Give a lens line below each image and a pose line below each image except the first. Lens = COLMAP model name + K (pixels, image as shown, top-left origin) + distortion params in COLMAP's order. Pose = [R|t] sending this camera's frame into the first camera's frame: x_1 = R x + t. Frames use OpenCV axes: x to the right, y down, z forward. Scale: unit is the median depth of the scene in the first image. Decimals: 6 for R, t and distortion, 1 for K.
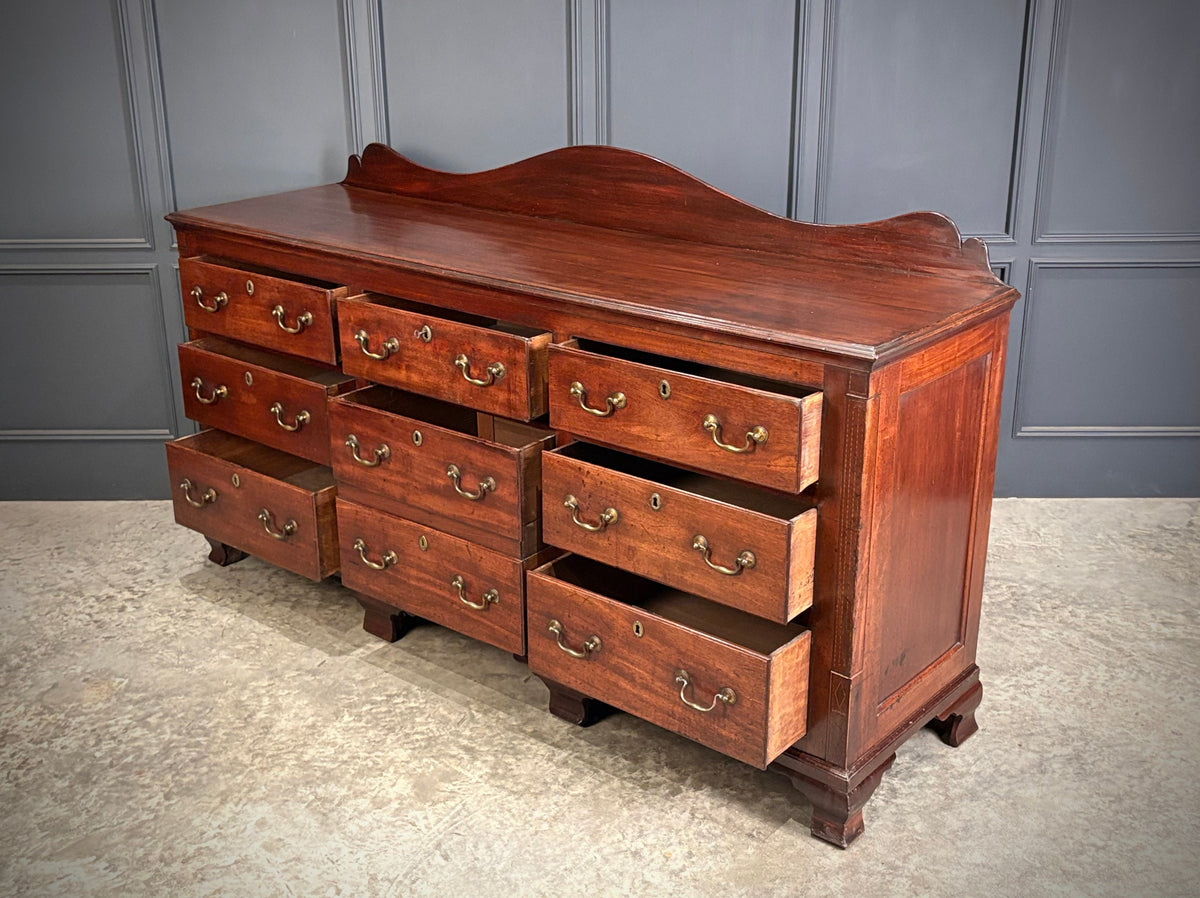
lens RADIAL K [[1387.6, 0, 592.7], [0, 1387.6, 450.4], [0, 0, 1]] dist [0.090110, -0.270624]
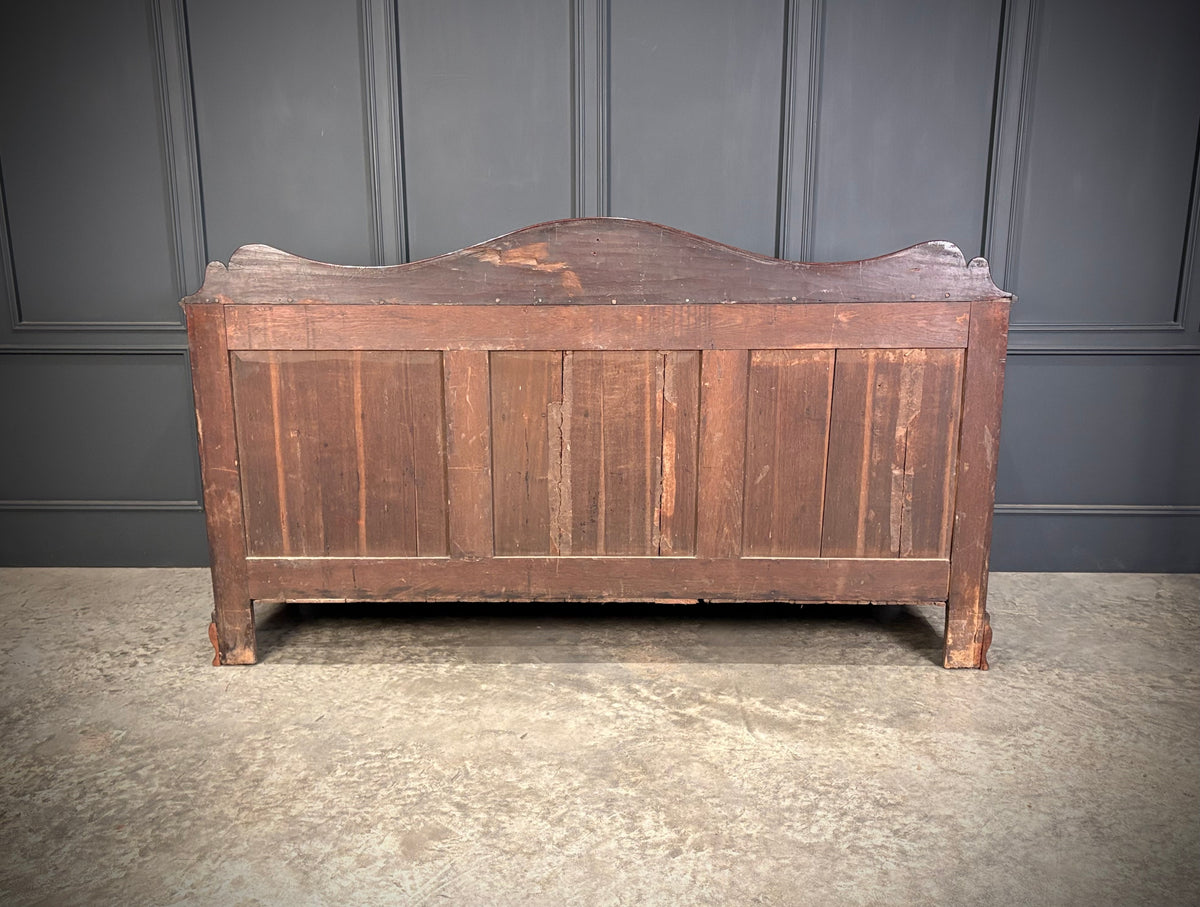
lens RADIAL K [[1122.4, 0, 588.9], [0, 1122.4, 453.3], [0, 0, 1]] dist [-0.056945, 0.170659]
pose [[0.999958, 0.008045, -0.004281, 0.001293], [-0.008449, 0.994462, -0.104757, 0.051341], [0.003415, 0.104789, 0.994489, 0.201662]]
